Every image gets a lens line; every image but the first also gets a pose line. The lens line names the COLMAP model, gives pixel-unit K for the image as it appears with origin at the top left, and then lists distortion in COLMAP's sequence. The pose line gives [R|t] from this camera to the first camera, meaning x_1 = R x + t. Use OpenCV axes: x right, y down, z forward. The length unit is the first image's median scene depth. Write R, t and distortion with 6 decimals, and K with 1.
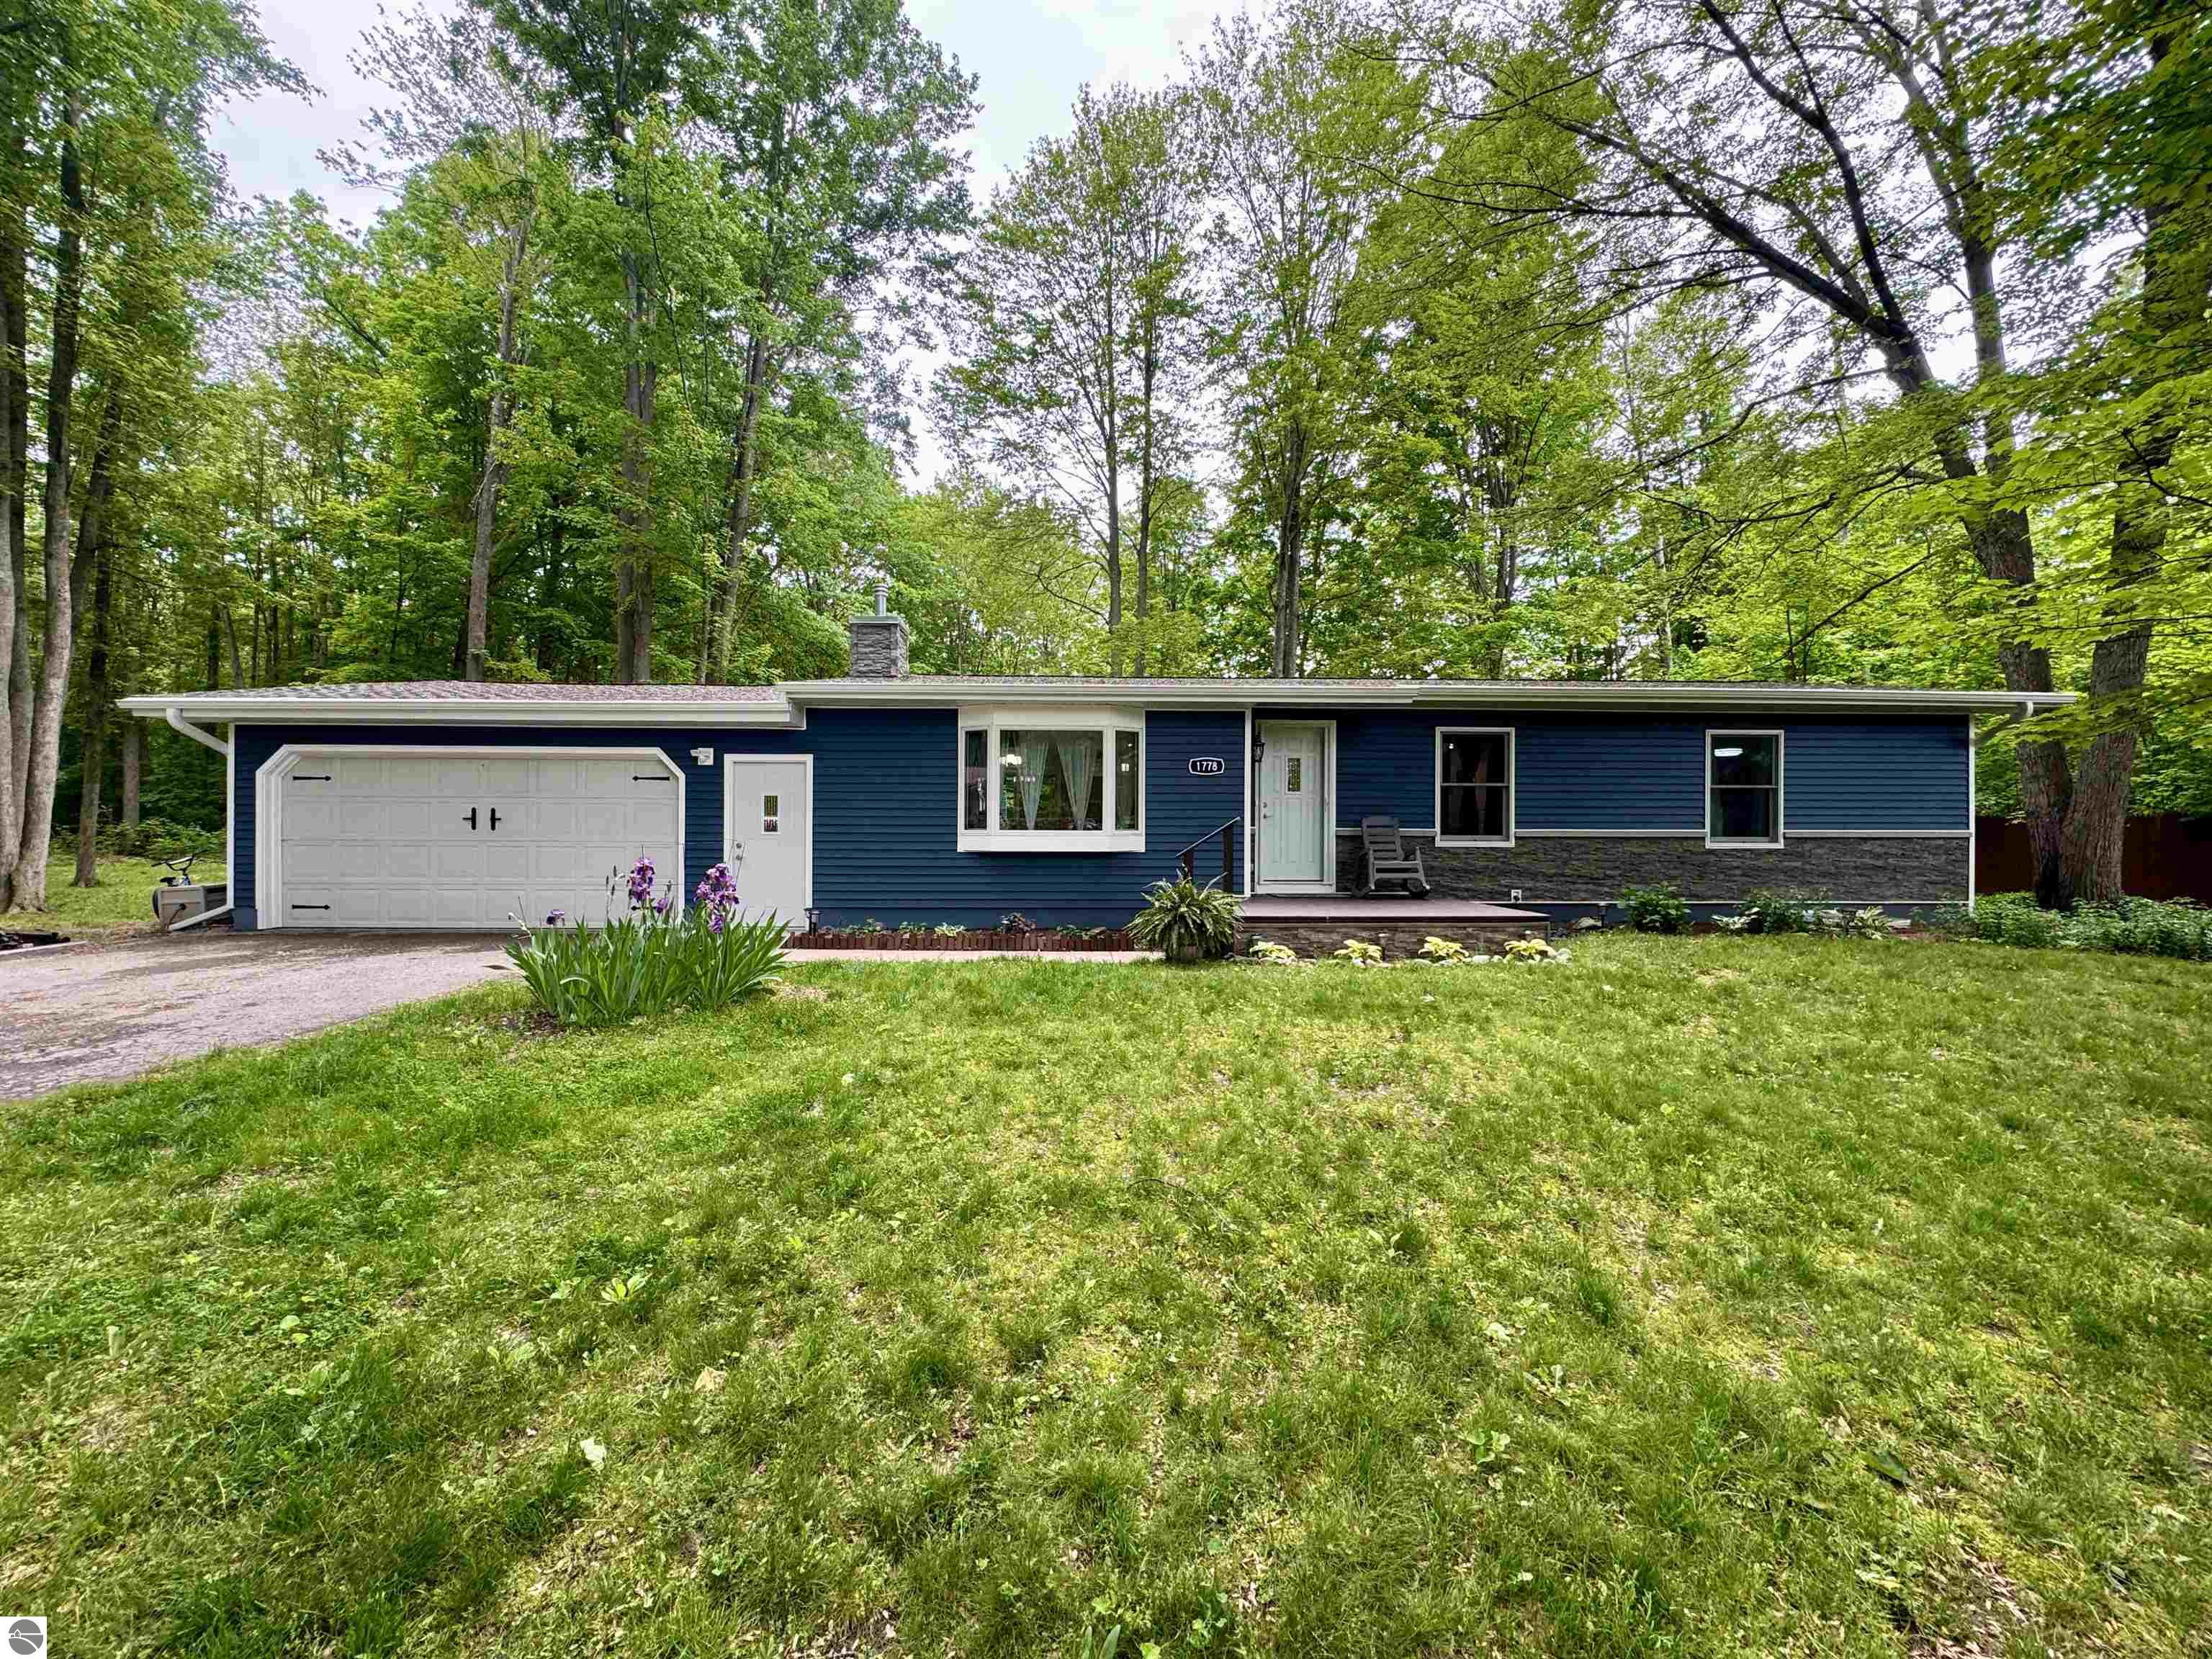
lens RADIAL K [[887.6, 0, 1108.7], [0, 887.6, 842.6], [0, 0, 1]] dist [0.001186, 0.000117]
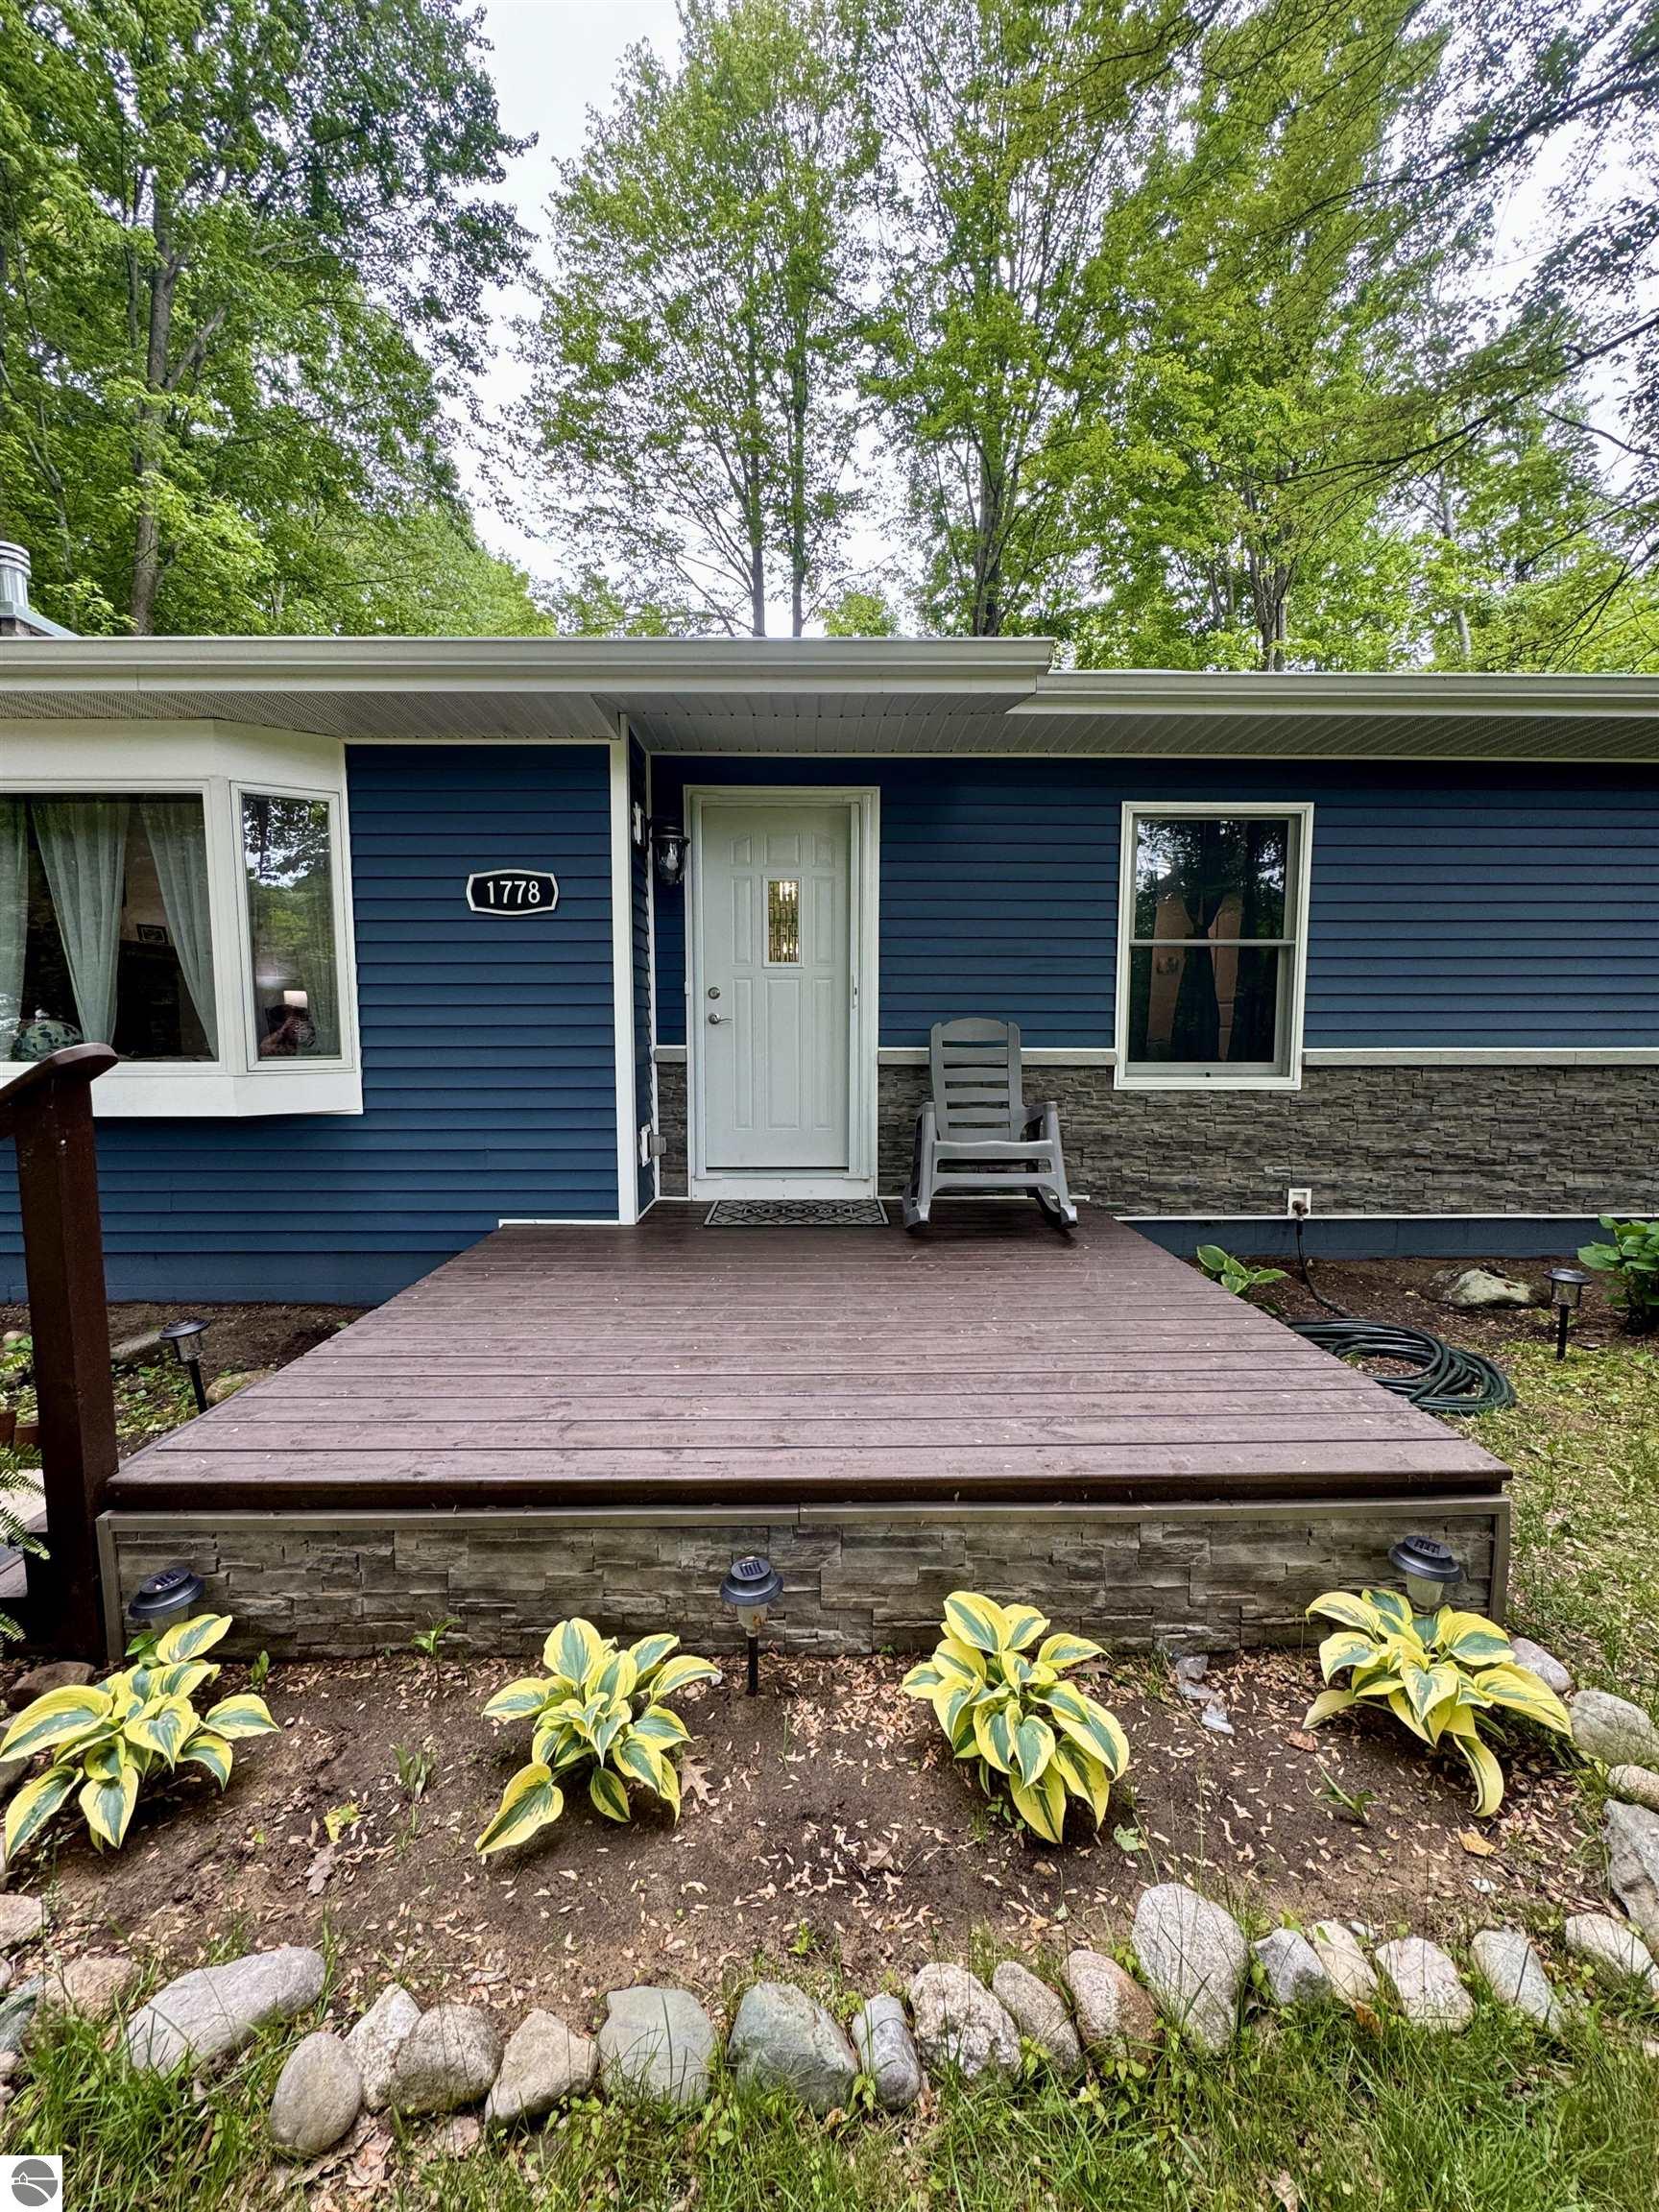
lens RADIAL K [[881.9, 0, 829.5], [0, 881.9, 1106.0], [0, 0, 1]] dist [-0.002975, 0.000146]
pose [[0.999629, -0.000161, -0.027232, 0.242048], [0.002341, 0.996789, 0.080043, -0.021709], [0.027132, -0.080077, 0.996419, 0.570807]]
